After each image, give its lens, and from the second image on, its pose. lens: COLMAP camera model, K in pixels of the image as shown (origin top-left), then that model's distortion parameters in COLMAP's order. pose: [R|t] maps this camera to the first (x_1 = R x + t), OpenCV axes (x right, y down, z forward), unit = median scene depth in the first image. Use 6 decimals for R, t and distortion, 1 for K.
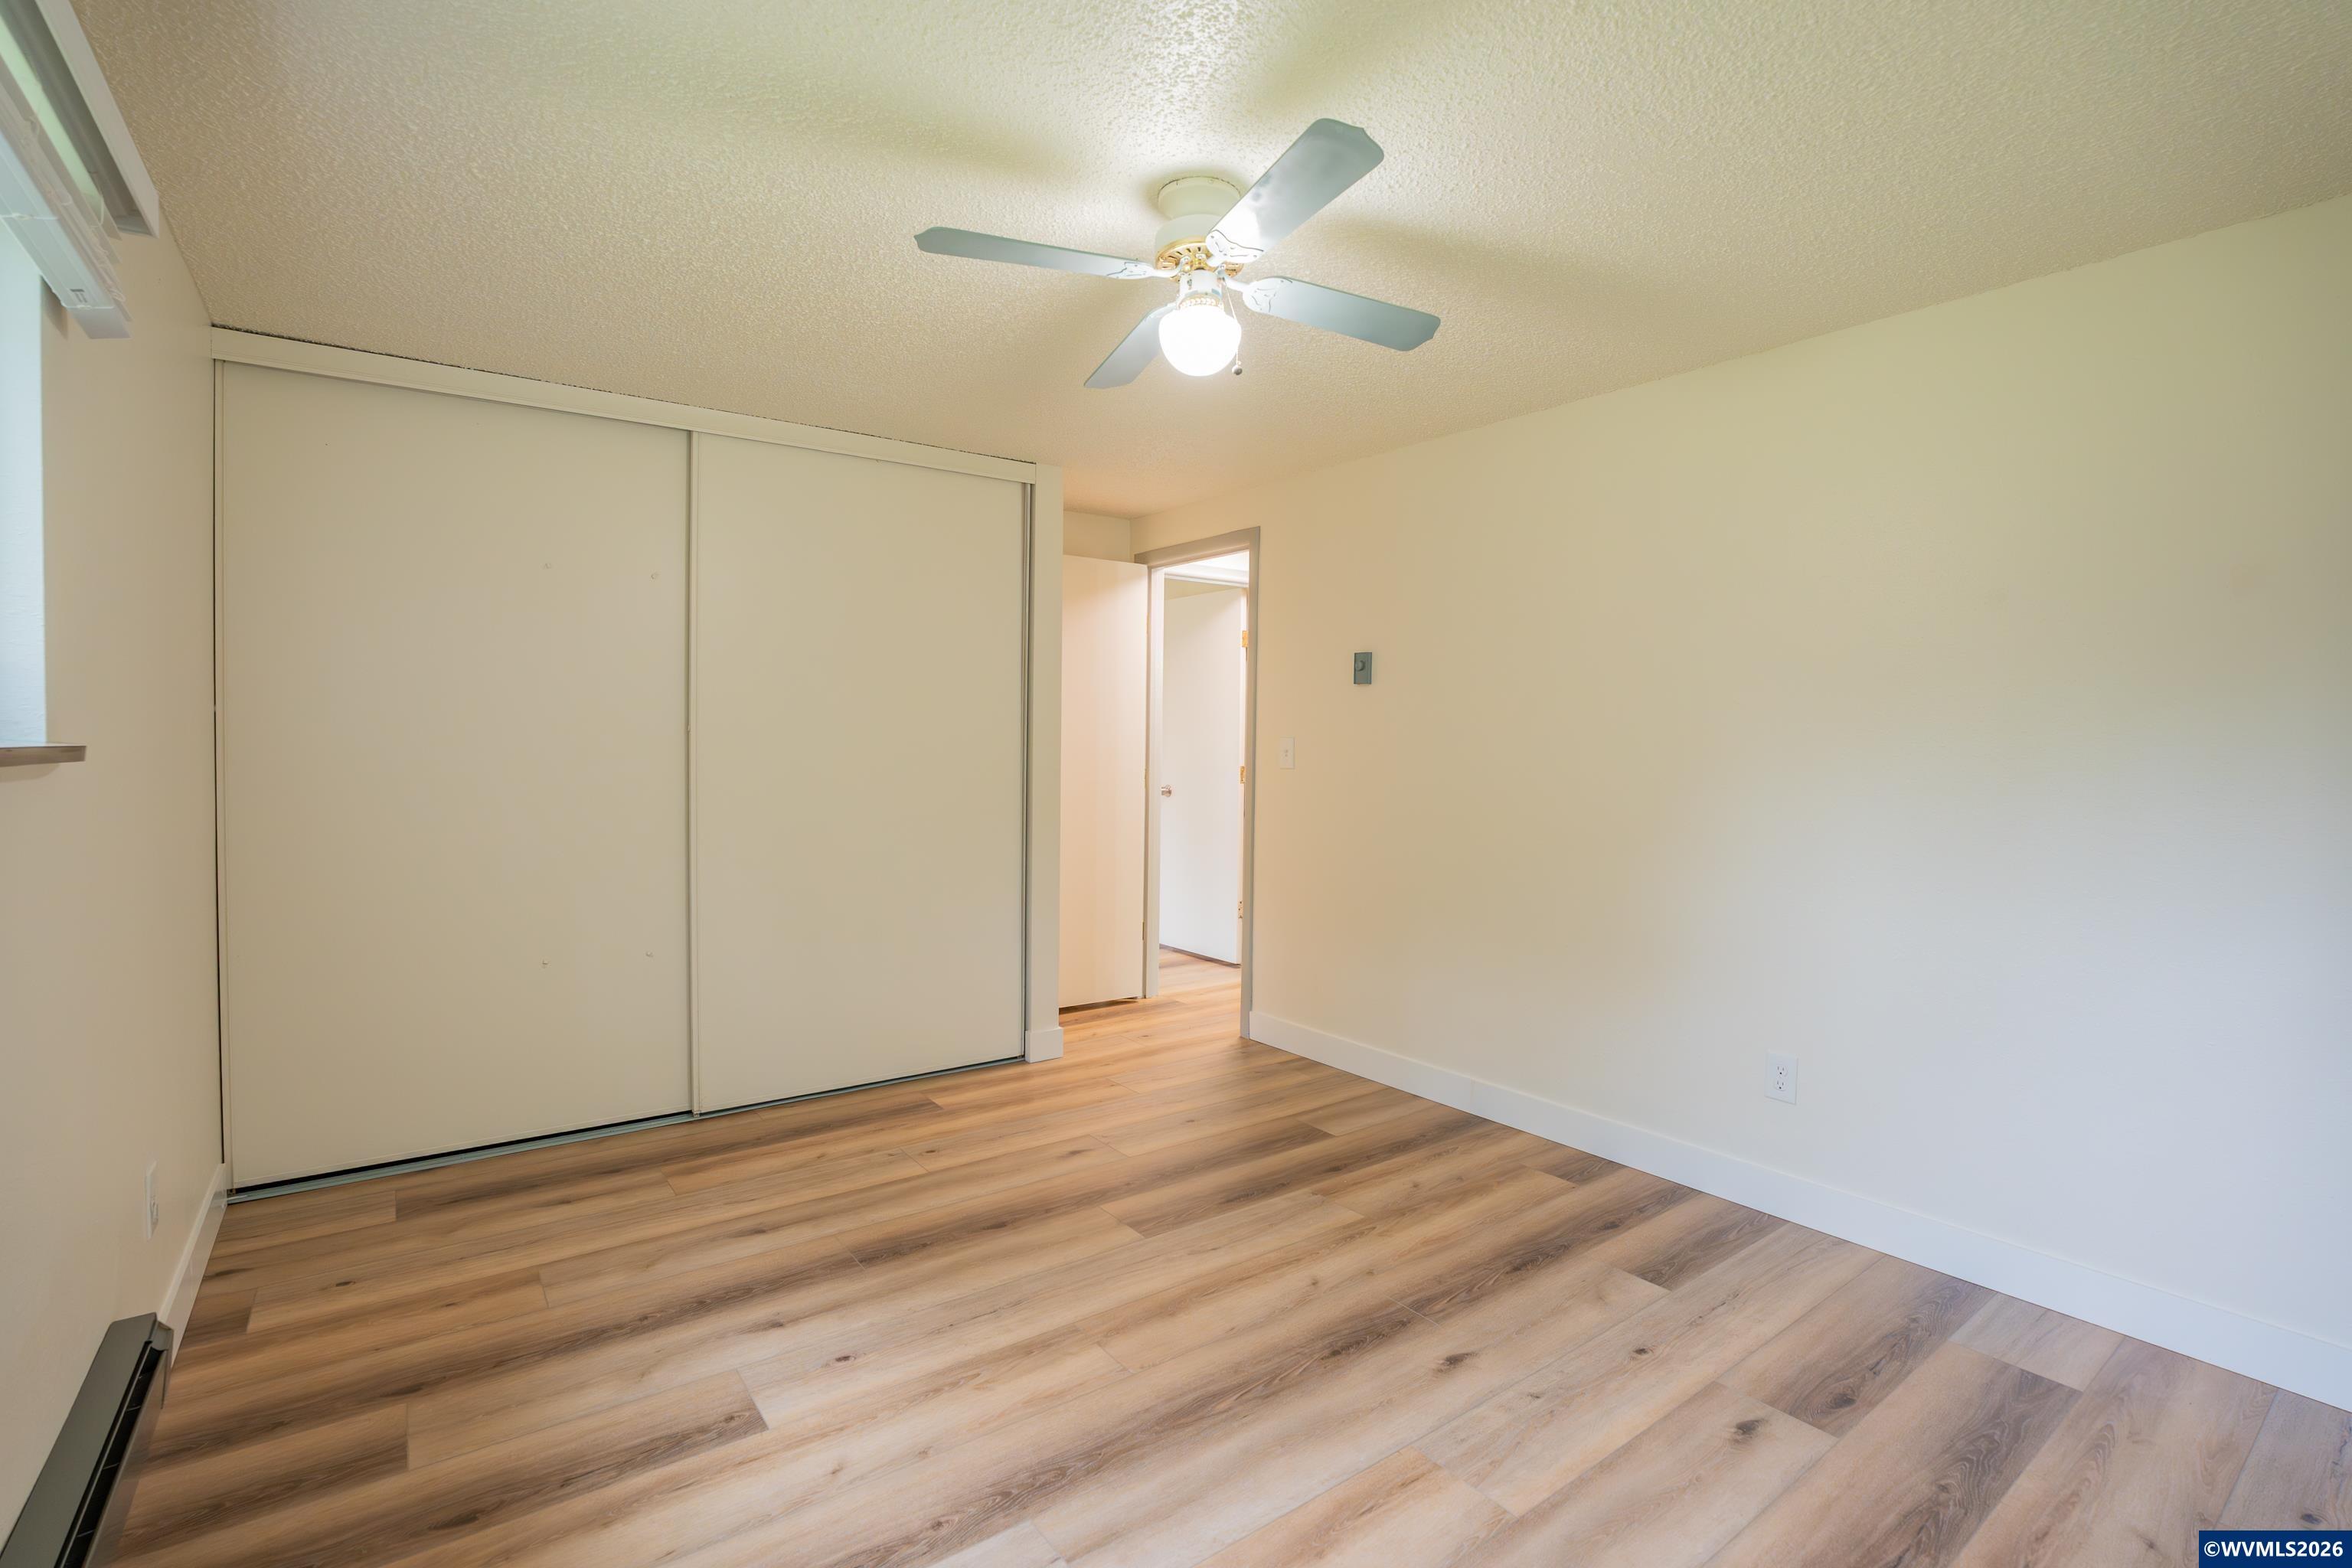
lens RADIAL K [[1087.0, 0, 1191.3], [0, 1087.0, 783.4], [0, 0, 1]] dist [-0.033554, 0.007541]
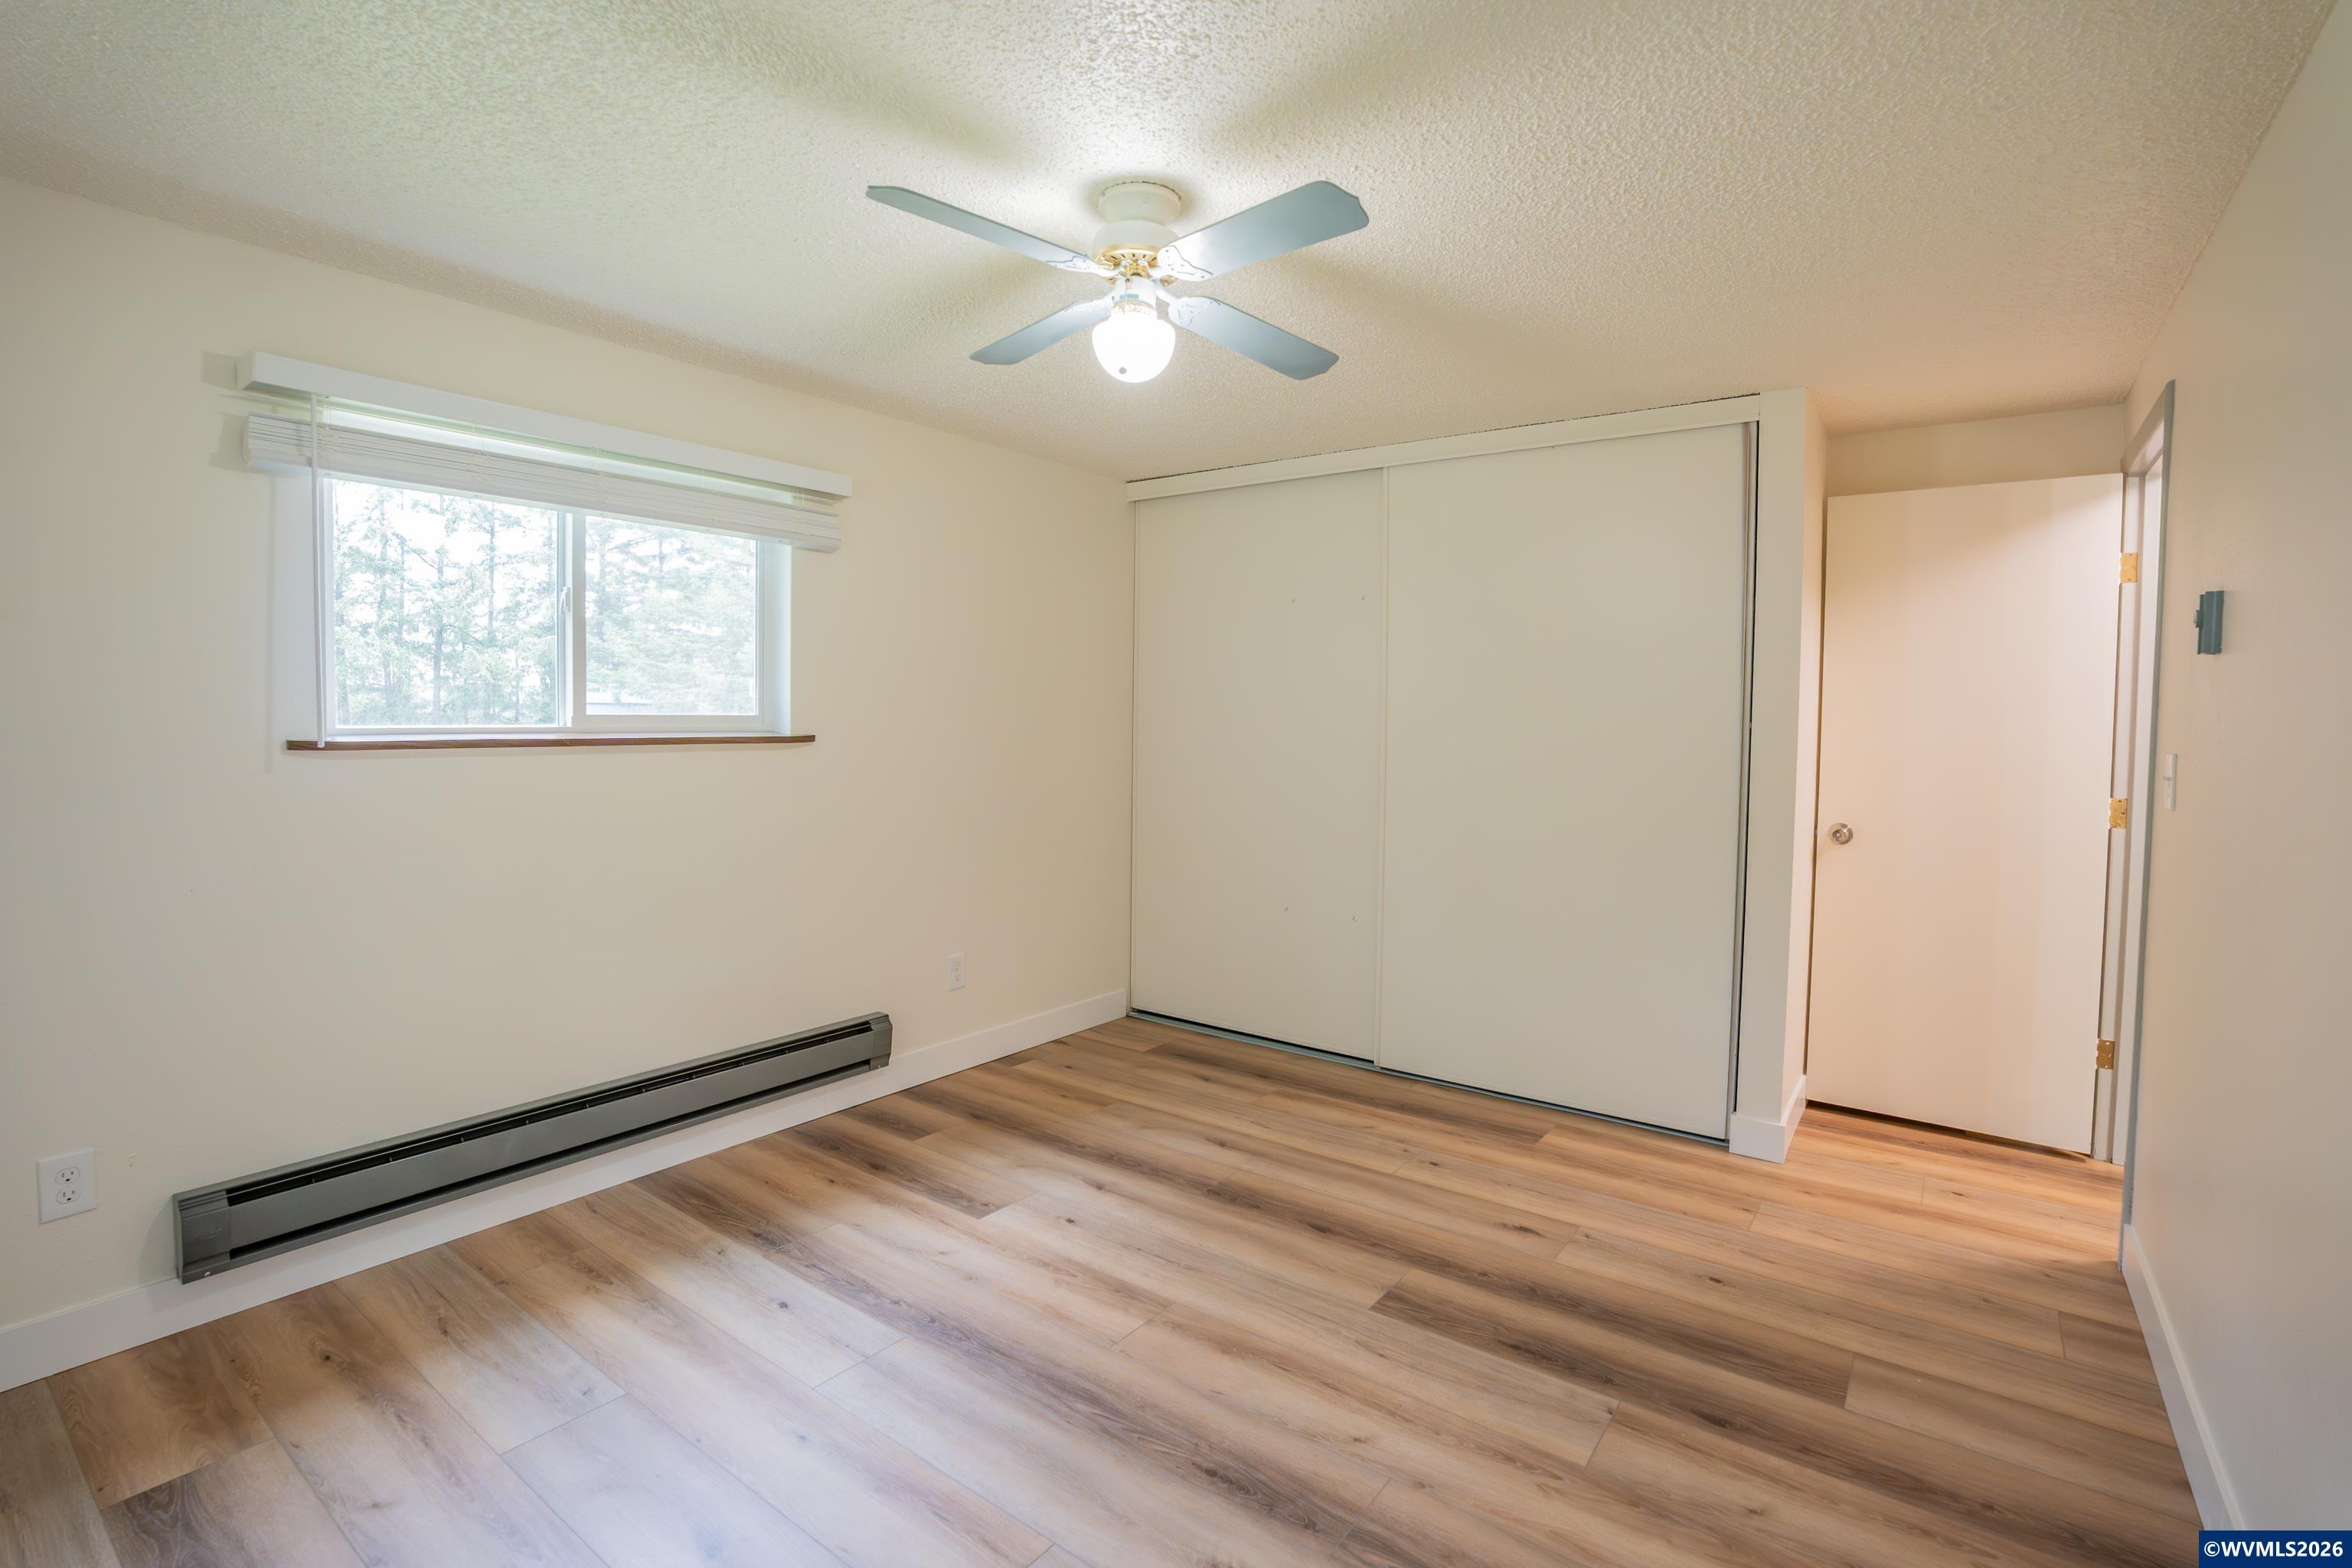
lens RADIAL K [[1087.0, 0, 1158.8], [0, 1087.0, 767.1], [0, 0, 1]] dist [-0.033554, 0.007541]
pose [[0.263553, 0.033265, -0.964071, 0.726083], [-0.039260, 0.998947, 0.023736, -0.039814], [0.963846, 0.031594, 0.264582, 0.560025]]
